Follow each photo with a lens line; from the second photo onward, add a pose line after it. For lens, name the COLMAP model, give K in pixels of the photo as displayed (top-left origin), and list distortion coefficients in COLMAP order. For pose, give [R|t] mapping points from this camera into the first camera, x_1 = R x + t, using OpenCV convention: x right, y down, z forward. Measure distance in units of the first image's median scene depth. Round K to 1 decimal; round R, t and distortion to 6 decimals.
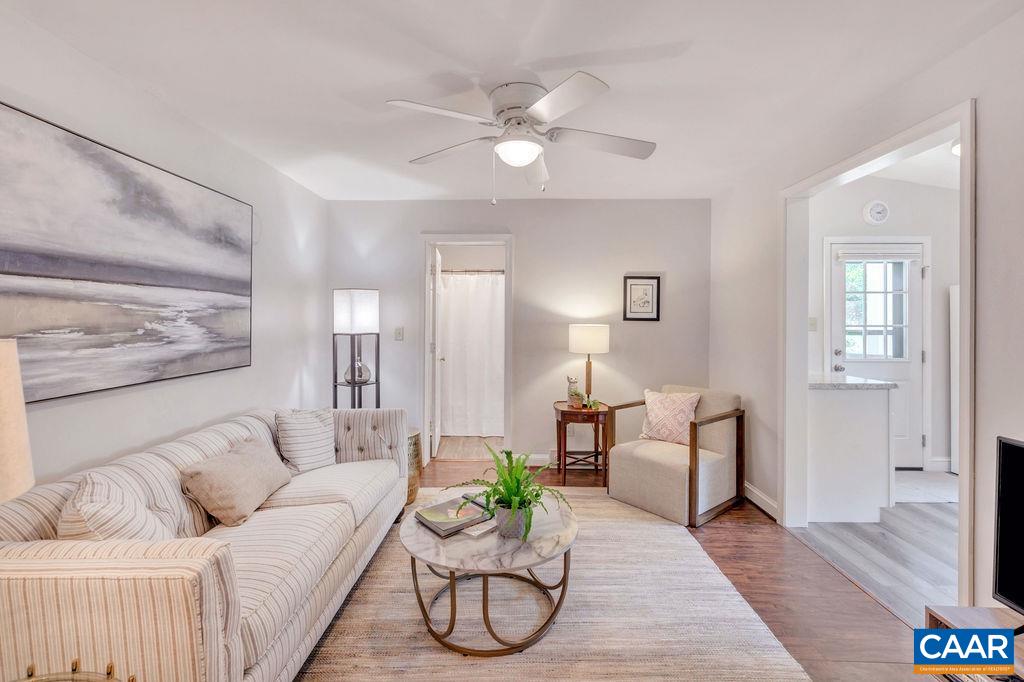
lens RADIAL K [[443.7, 0, 509.2], [0, 443.7, 323.4], [0, 0, 1]] dist [0.001146, 0.000095]
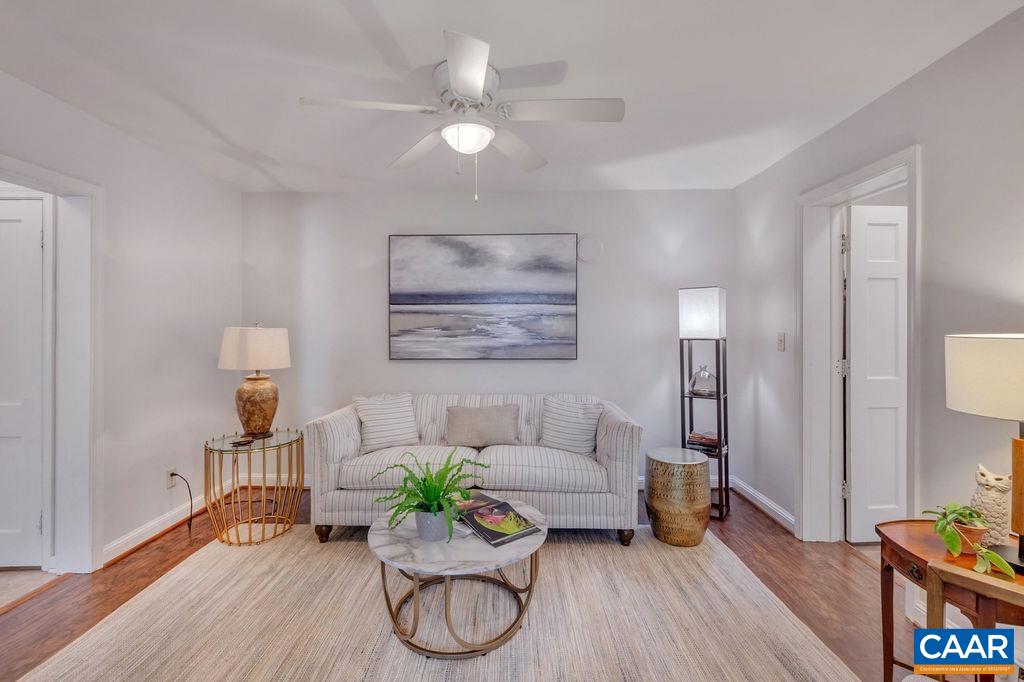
lens RADIAL K [[443.7, 0, 509.2], [0, 443.7, 323.4], [0, 0, 1]] dist [0.001146, 0.000095]
pose [[0.028027, -0.004715, -0.999596, 0.900286], [-0.007053, 0.999963, -0.004914, 0.000054], [0.999582, 0.007188, 0.027992, 1.018505]]
